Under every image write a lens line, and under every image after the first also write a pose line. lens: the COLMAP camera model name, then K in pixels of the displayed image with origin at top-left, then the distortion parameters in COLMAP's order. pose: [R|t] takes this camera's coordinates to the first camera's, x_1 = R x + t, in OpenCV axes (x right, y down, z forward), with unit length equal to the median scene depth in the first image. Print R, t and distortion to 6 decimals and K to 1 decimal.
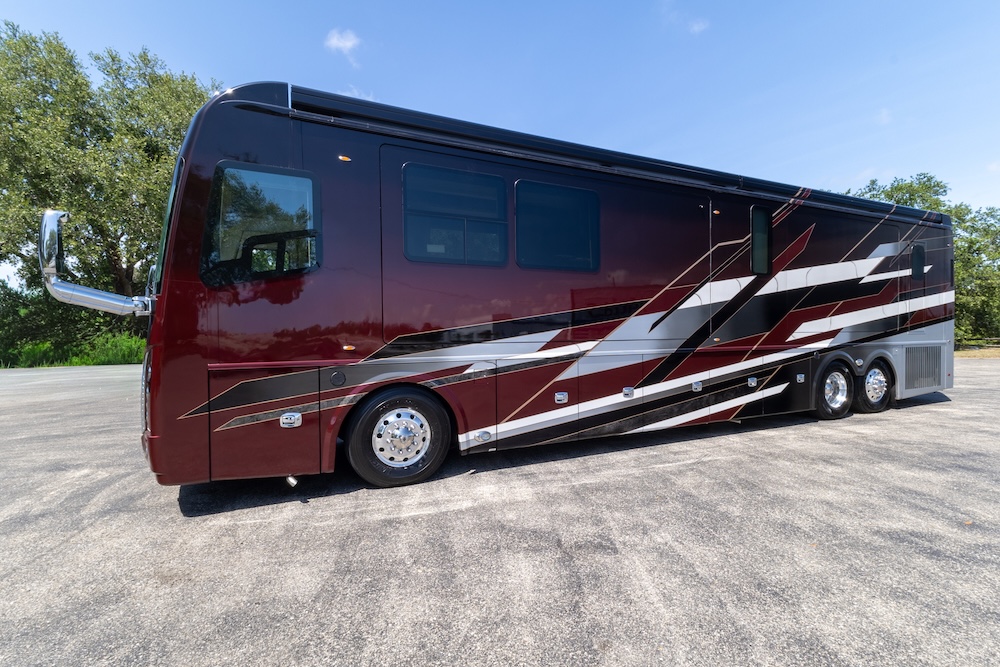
lens RADIAL K [[455.2, 0, 505.5], [0, 455.2, 334.7], [0, 0, 1]] dist [0.015857, -0.000355]
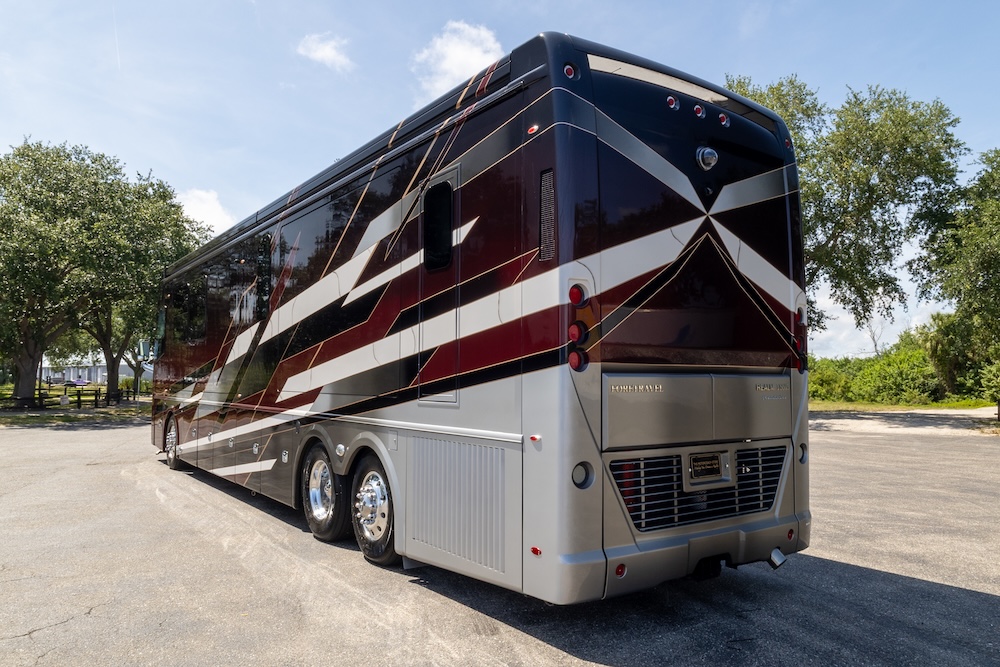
lens RADIAL K [[752.6, 0, 500.0], [0, 752.6, 333.5], [0, 0, 1]] dist [0.024174, -0.000760]
pose [[0.155038, -0.047020, -0.986789, 2.460232], [-0.004905, 0.998818, -0.048363, -0.052532], [0.987896, 0.012338, 0.154624, 1.521740]]
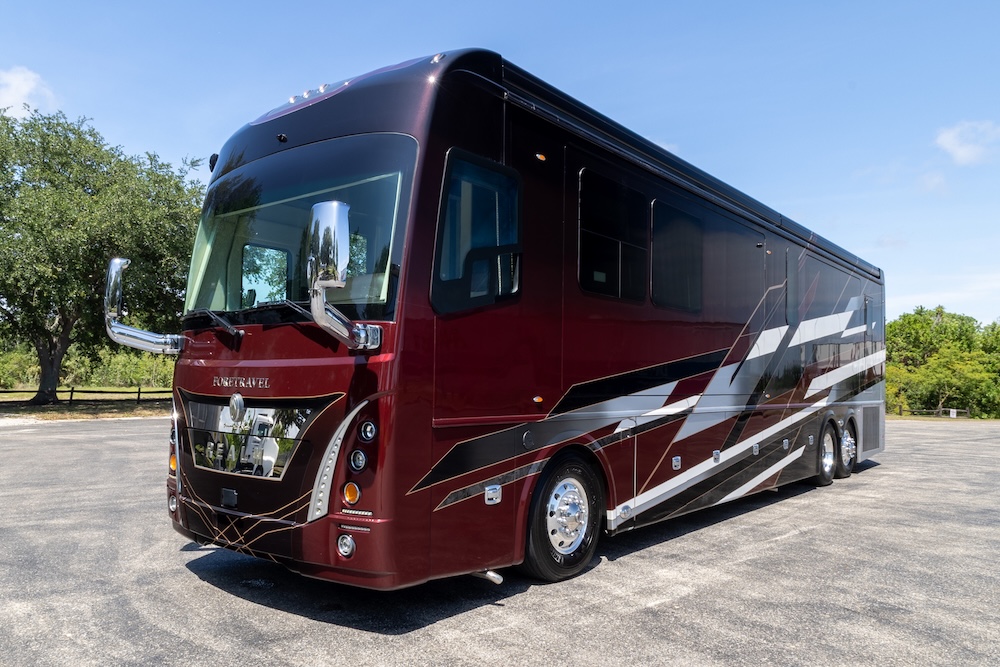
lens RADIAL K [[703.6, 0, 448.5], [0, 703.6, 351.5], [0, 0, 1]] dist [0.020665, -0.005082]
pose [[0.924664, 0.041961, 0.378466, -0.742348], [-0.025706, 0.998521, -0.047903, 0.007351], [-0.379916, 0.034566, 0.924375, -0.036759]]
